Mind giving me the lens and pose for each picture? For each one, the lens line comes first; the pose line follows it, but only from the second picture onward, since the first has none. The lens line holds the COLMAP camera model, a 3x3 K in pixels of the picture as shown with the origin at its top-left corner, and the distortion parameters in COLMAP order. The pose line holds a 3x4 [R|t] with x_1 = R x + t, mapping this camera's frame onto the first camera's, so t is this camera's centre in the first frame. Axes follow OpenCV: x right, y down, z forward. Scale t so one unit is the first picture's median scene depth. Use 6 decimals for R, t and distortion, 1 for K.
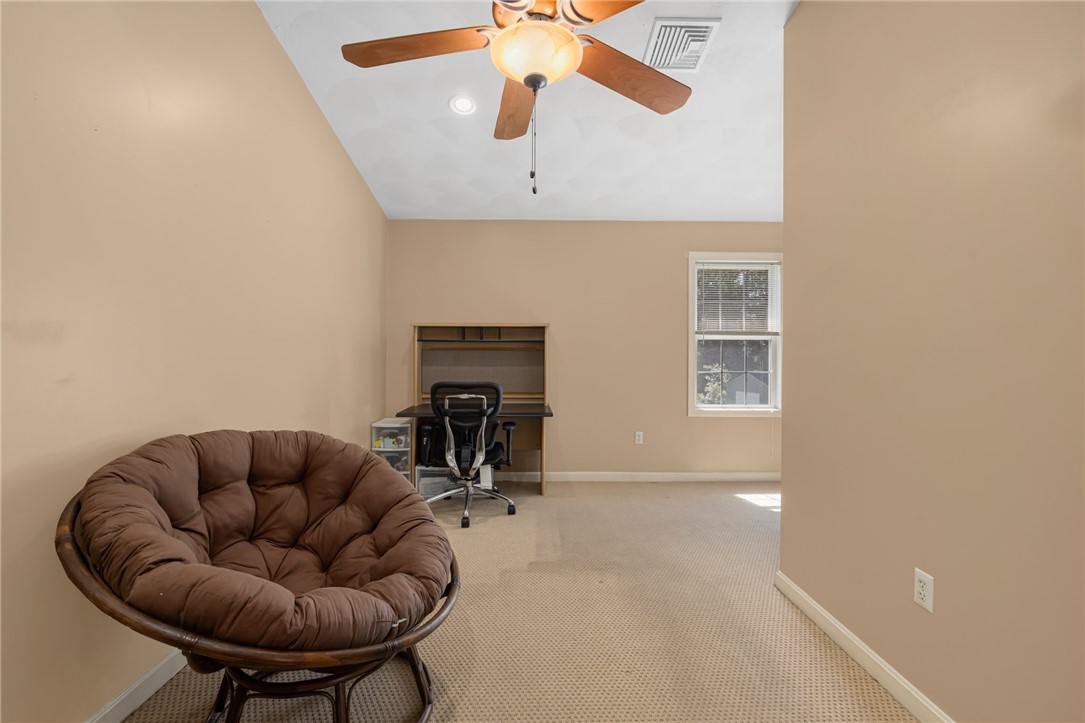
lens RADIAL K [[472.3, 0, 540.6], [0, 472.3, 360.1], [0, 0, 1]] dist [0.016603, -0.000004]
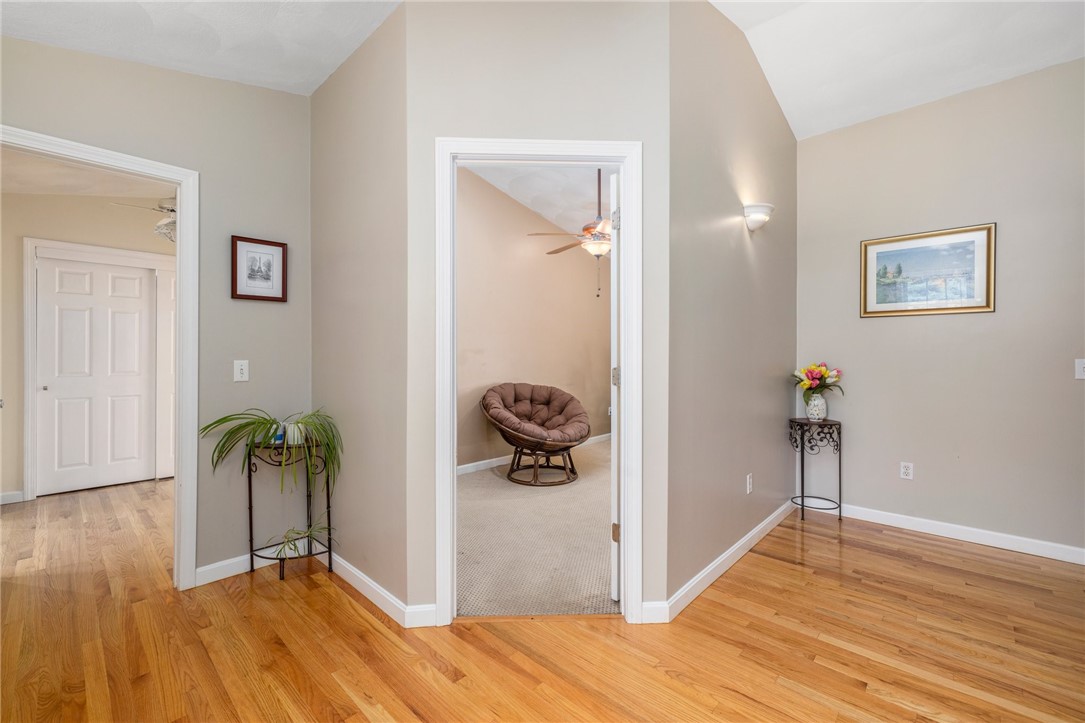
lens RADIAL K [[472.3, 0, 542.3], [0, 472.3, 359.1], [0, 0, 1]] dist [0.016603, -0.000004]
pose [[0.732888, -0.001538, -0.680347, 1.389848], [0.001639, 0.999999, -0.000496, 0.003133], [0.680347, -0.000751, 0.732890, -1.044149]]
